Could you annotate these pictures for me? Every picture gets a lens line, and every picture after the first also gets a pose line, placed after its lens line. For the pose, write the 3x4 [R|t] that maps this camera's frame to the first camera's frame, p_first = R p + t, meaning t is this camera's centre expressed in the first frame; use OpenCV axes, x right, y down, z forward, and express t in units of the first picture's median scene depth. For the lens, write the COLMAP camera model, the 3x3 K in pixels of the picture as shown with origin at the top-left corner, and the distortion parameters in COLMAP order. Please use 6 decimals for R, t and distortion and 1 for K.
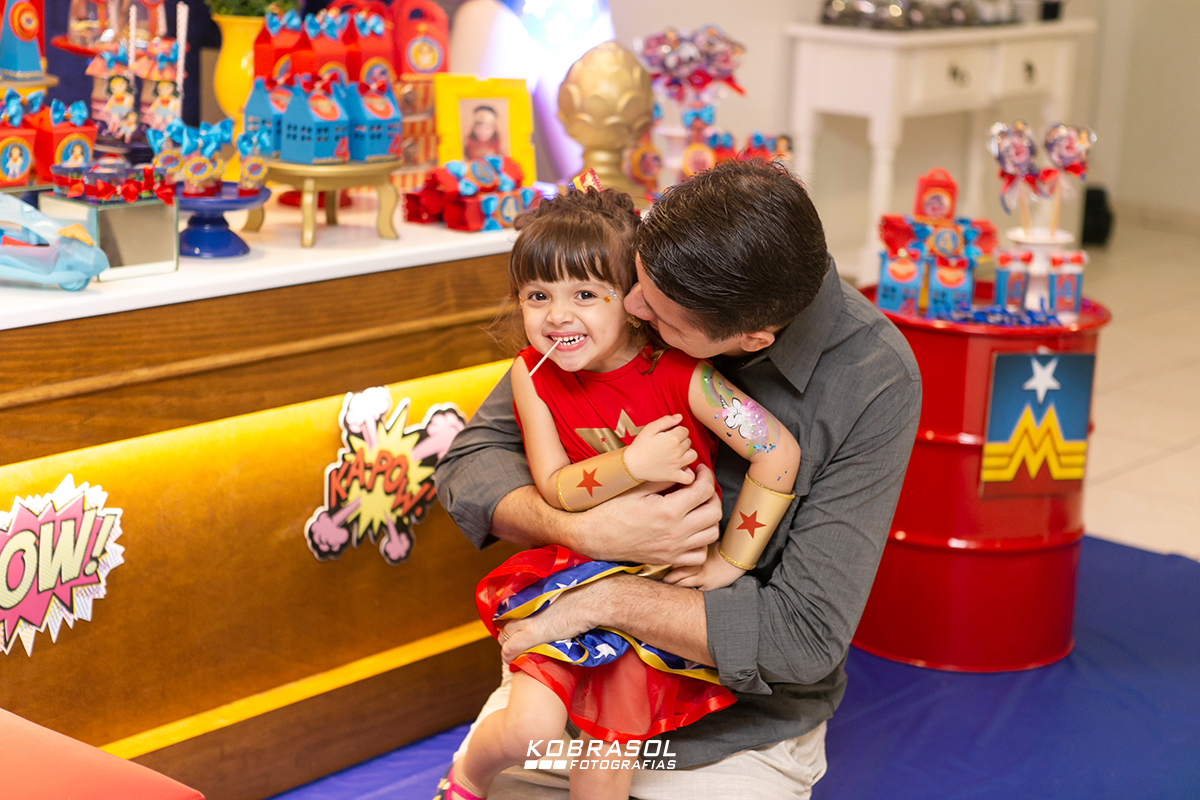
lens RADIAL K [[2436.8, 0, 600.2], [0, 2436.8, 399.7], [0, 0, 1]] dist [0.113760, 0.000000]
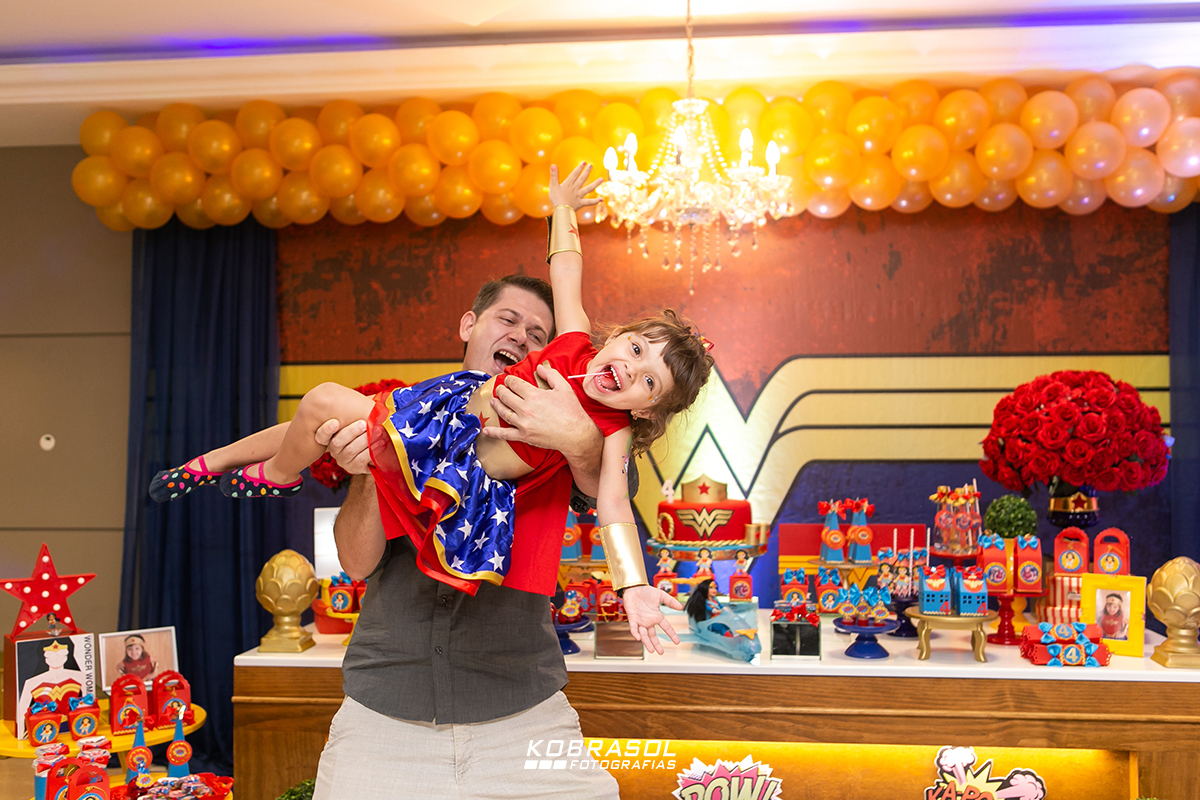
lens RADIAL K [[1194.6, 0, 599.9], [0, 1194.6, 402.9], [0, 0, 1]] dist [0.016106, 0.000000]
pose [[0.530778, -0.068824, -0.844712, 0.525633], [-0.163396, 0.969688, -0.181678, -0.047064], [0.831611, 0.234453, 0.503444, 0.307340]]
